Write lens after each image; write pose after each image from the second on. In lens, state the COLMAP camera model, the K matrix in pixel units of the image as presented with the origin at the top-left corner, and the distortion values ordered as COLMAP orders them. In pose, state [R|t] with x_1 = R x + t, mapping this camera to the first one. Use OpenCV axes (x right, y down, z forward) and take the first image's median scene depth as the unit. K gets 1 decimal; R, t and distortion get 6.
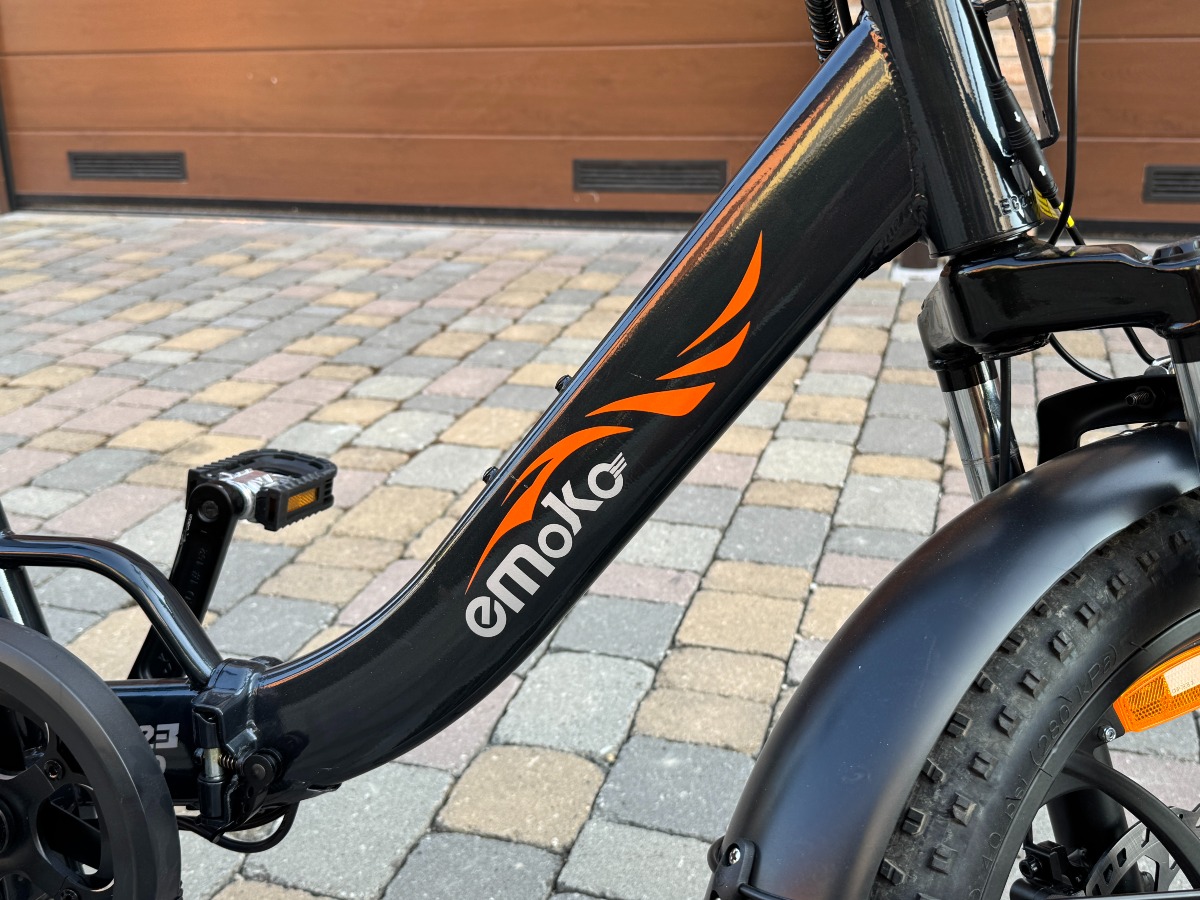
lens RADIAL K [[1218.1, 0, 602.5], [0, 1218.1, 471.5], [0, 0, 1]] dist [0.067723, 0.000000]
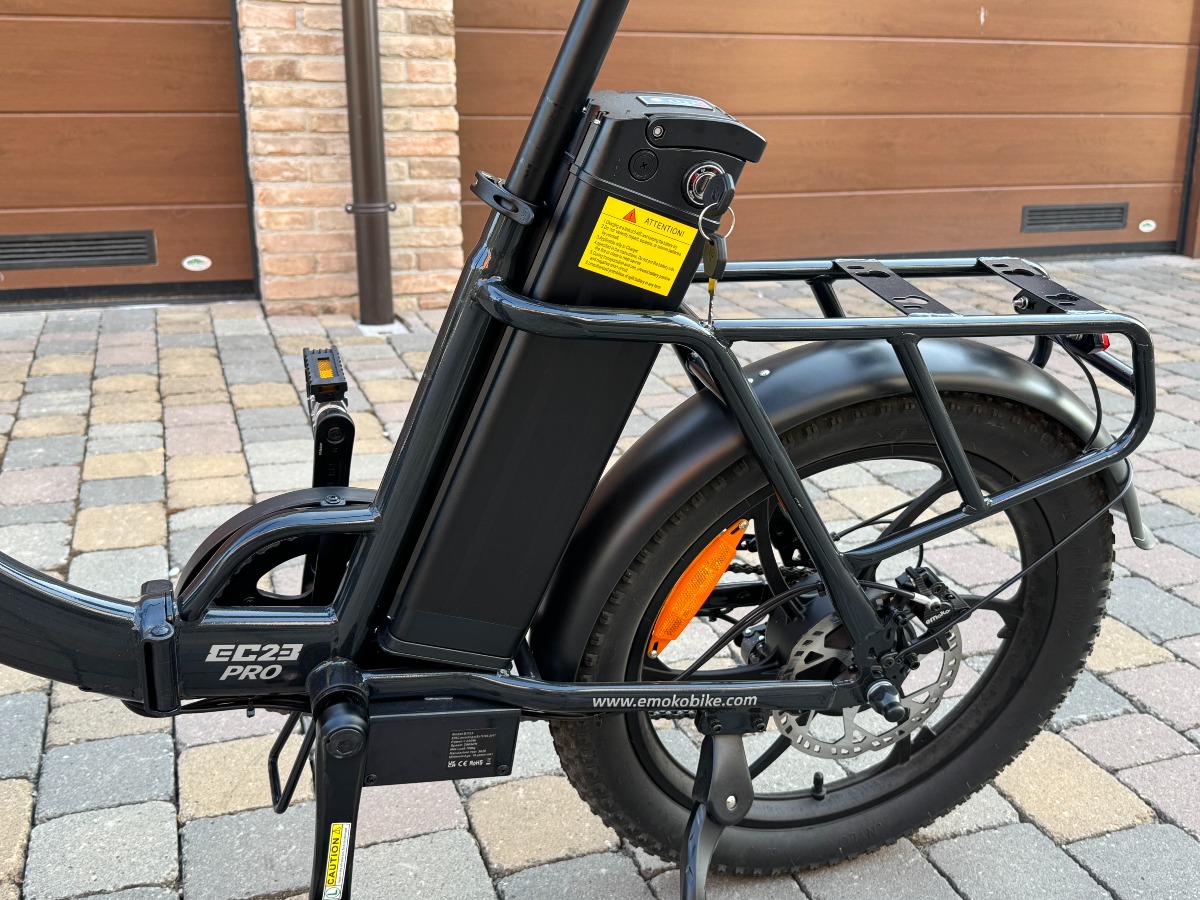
lens RADIAL K [[1218.1, 0, 605.9], [0, 1218.1, 465.9], [0, 0, 1]] dist [0.067723, 0.000000]
pose [[0.797737, -0.154681, 0.582828, -0.242983], [0.184157, 0.982858, 0.008786, -0.015506], [-0.574196, 0.100323, 0.812548, 0.024772]]
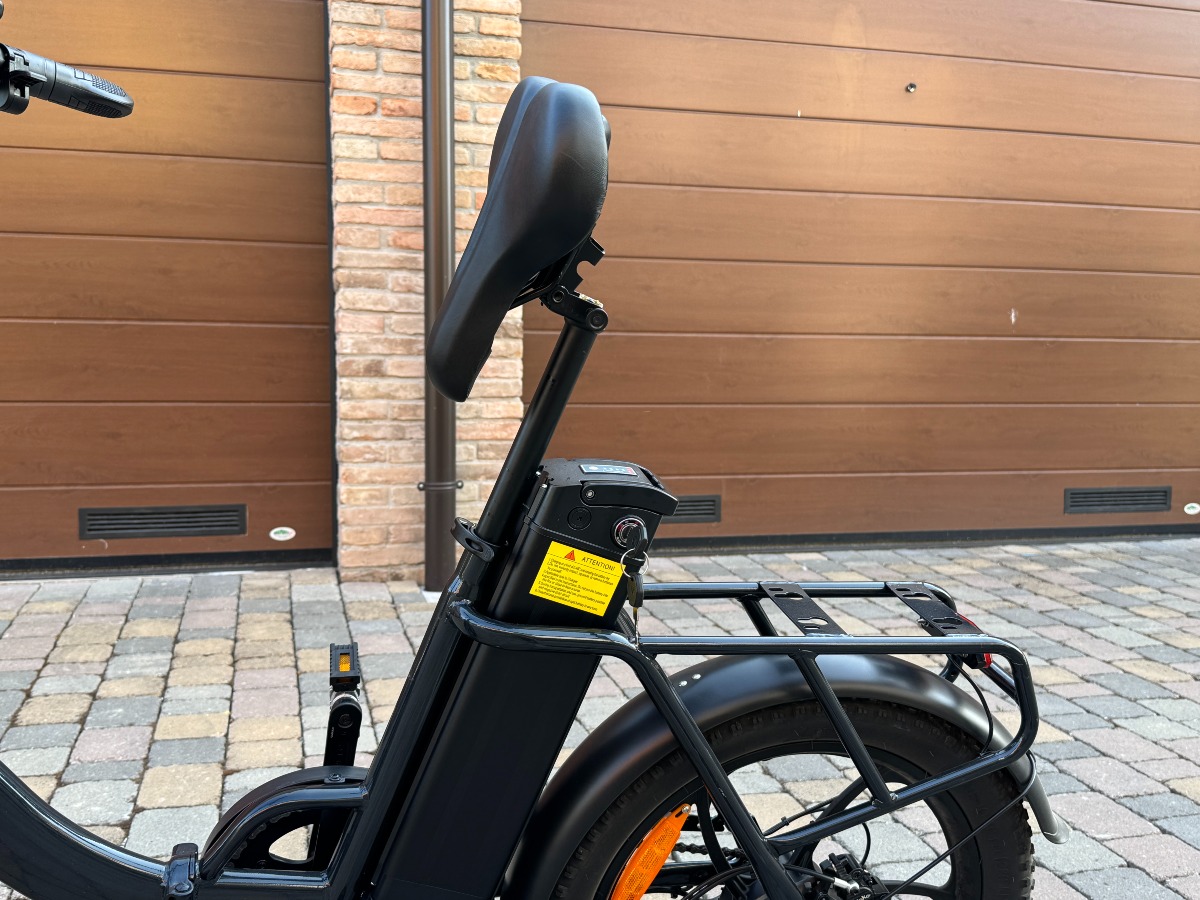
lens RADIAL K [[1218.1, 0, 613.1], [0, 1218.1, 456.3], [0, 0, 1]] dist [0.067723, 0.000000]
pose [[0.836843, -0.017834, 0.547153, -0.250975], [0.158819, 0.964394, -0.211471, -0.018873], [-0.523900, 0.263866, 0.809879, -0.058091]]
